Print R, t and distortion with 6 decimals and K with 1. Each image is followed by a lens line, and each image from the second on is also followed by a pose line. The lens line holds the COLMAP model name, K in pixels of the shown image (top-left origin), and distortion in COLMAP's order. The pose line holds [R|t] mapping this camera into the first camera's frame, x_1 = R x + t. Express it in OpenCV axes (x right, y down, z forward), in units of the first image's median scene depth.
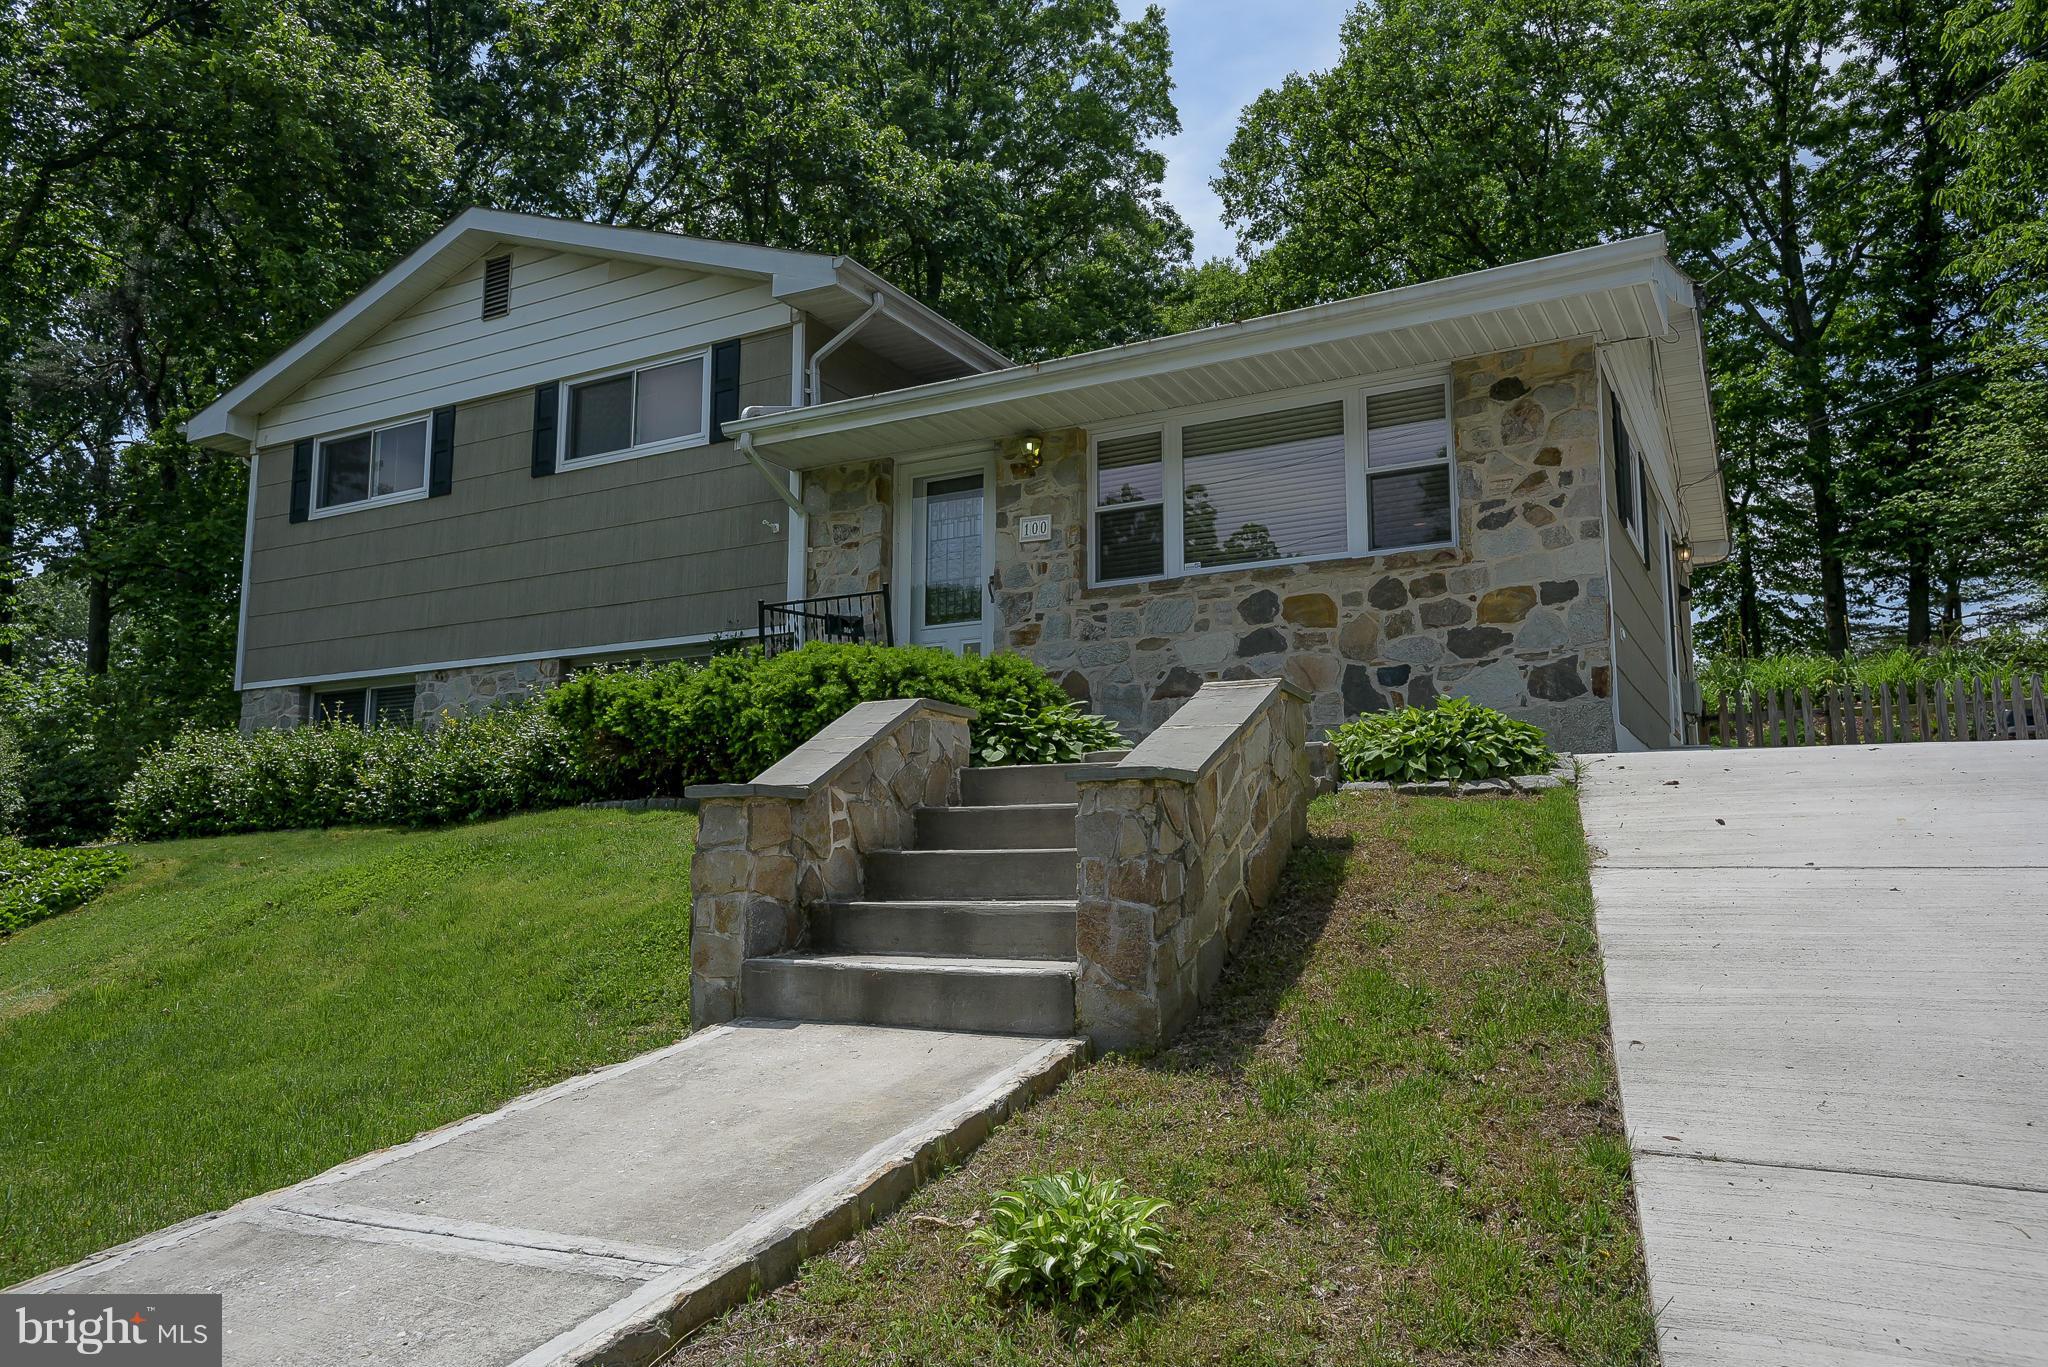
lens RADIAL K [[1269.2, 0, 1003.4], [0, 1269.2, 690.8], [0, 0, 1]] dist [-0.002018, 0.042475]
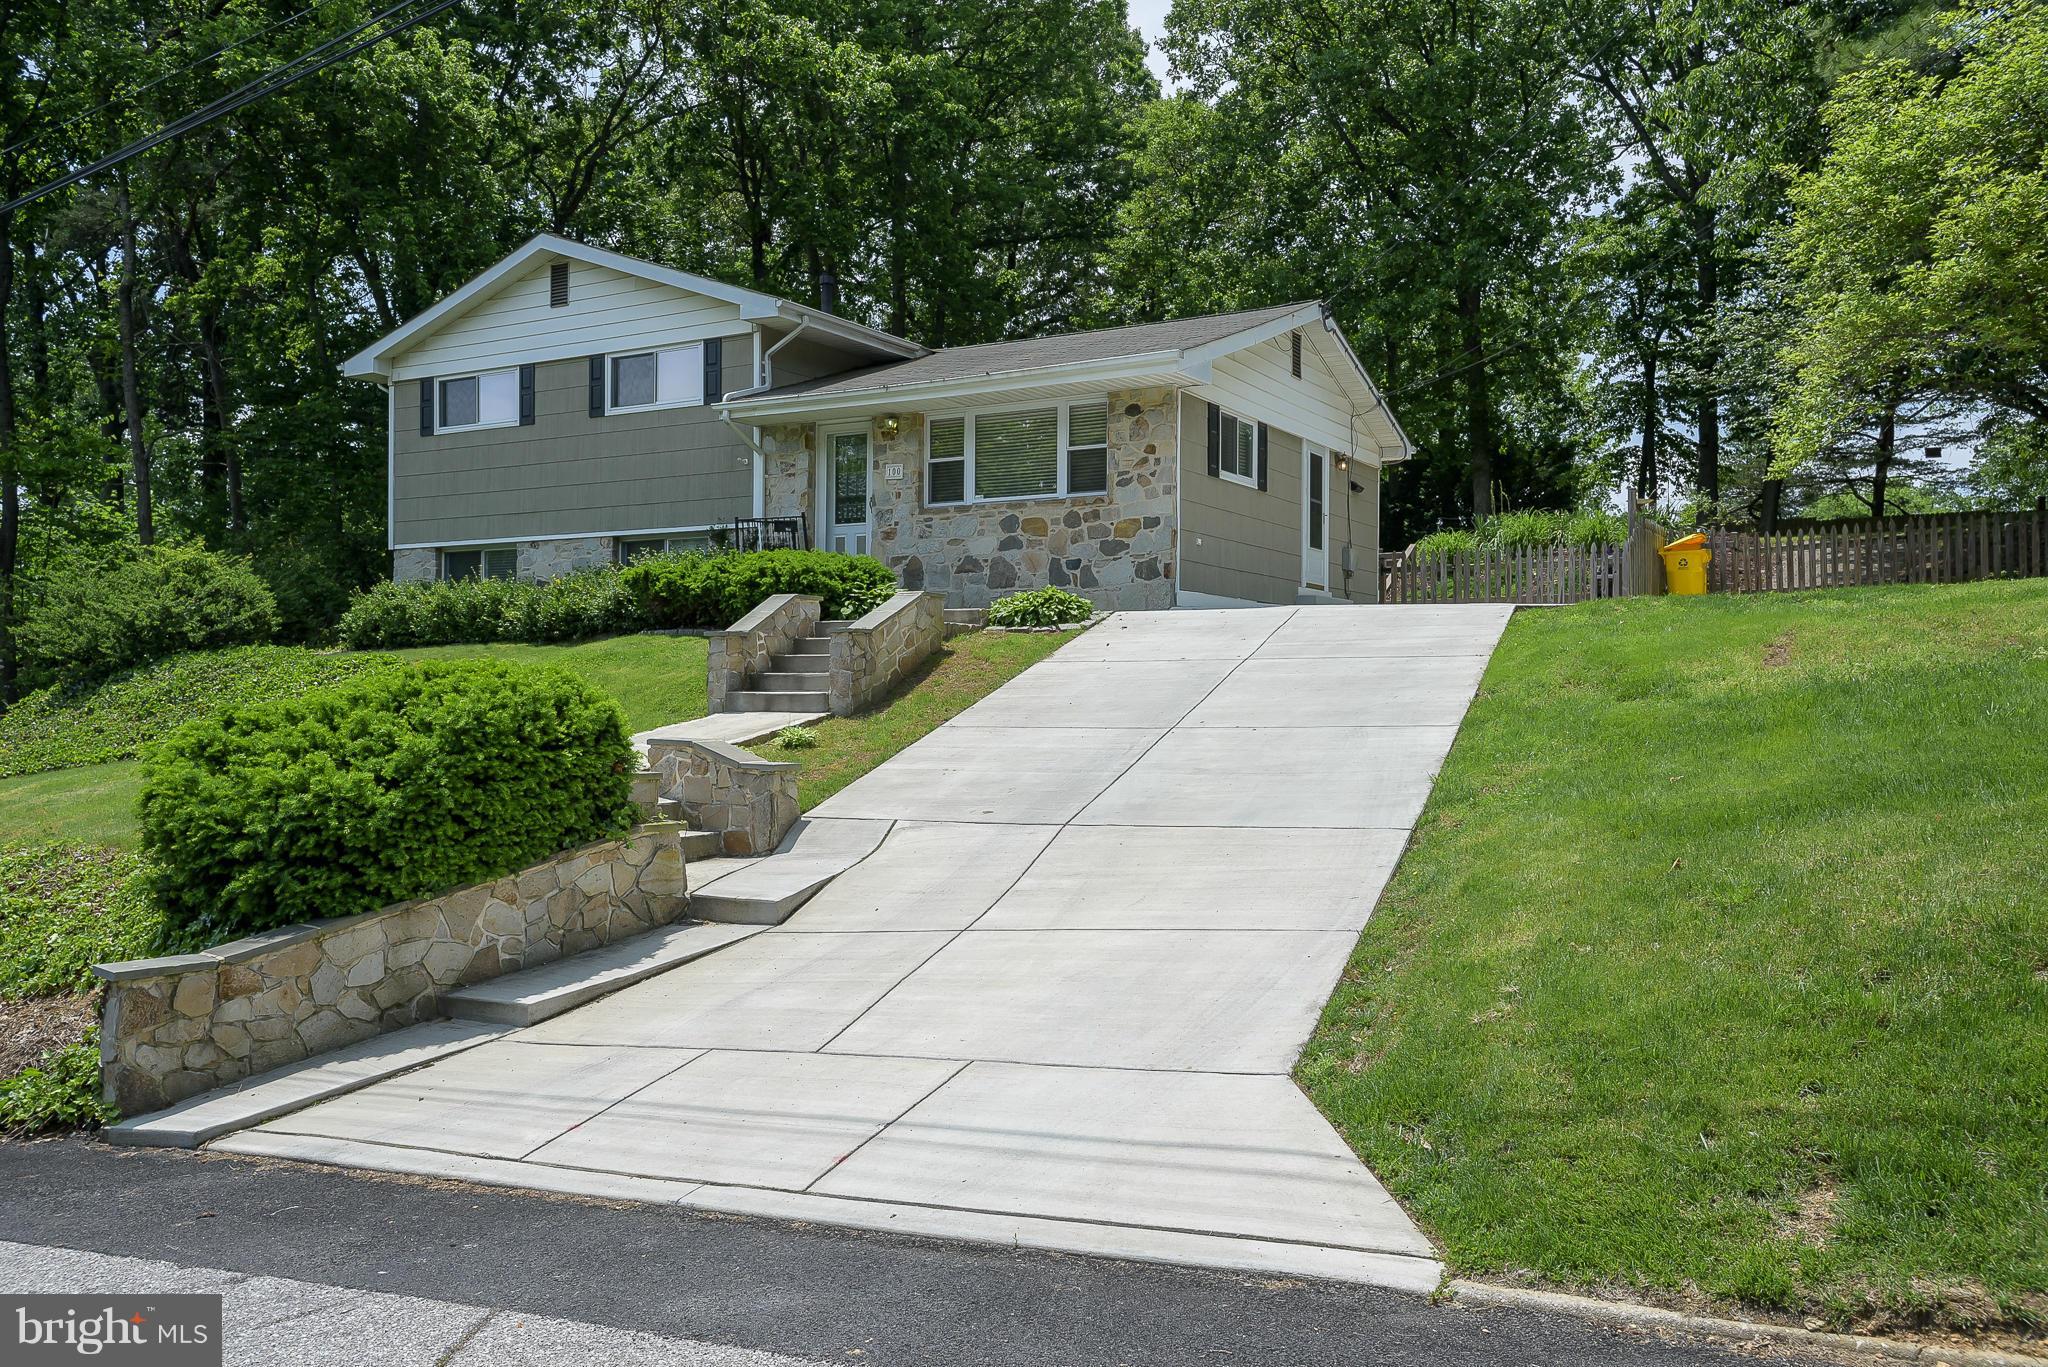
lens RADIAL K [[1719.5, 0, 1024.0], [0, 1719.5, 683.5], [0, 0, 1]] dist [0.000851, 0.234557]
pose [[0.999100, 0.003552, -0.042273, 0.301245], [0.002142, 0.990994, 0.133886, -0.155397], [0.042368, -0.133856, 0.990095, -1.340827]]
